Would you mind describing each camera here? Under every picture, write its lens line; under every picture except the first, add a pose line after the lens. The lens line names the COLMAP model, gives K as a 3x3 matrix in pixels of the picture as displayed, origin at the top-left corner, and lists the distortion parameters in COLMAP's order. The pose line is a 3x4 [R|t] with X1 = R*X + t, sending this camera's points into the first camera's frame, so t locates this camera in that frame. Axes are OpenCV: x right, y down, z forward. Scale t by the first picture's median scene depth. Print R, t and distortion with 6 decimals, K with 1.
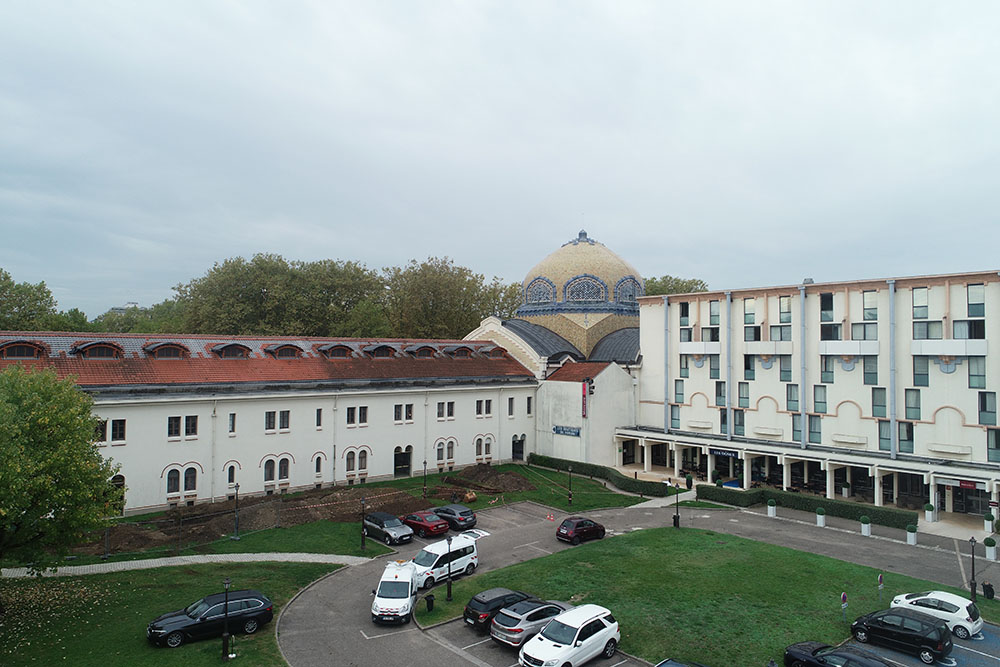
lens RADIAL K [[670.1, 0, 497.2], [0, 670.1, 343.1], [0, 0, 1]] dist [0.004882, -0.003593]
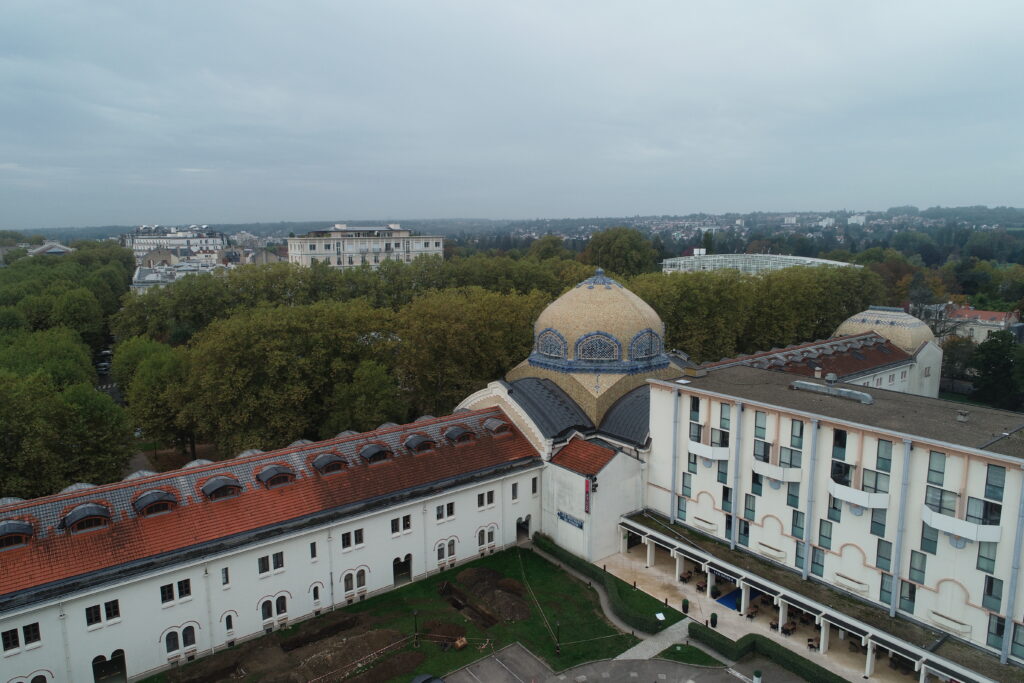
lens RADIAL K [[686.2, 0, 510.4], [0, 686.2, 343.0], [0, 0, 1]] dist [0.004882, -0.003593]
pose [[0.998432, -0.003097, -0.055884, 0.080575], [0.013782, 0.981329, 0.191841, -0.353867], [0.054247, -0.192311, 0.979834, 0.059051]]
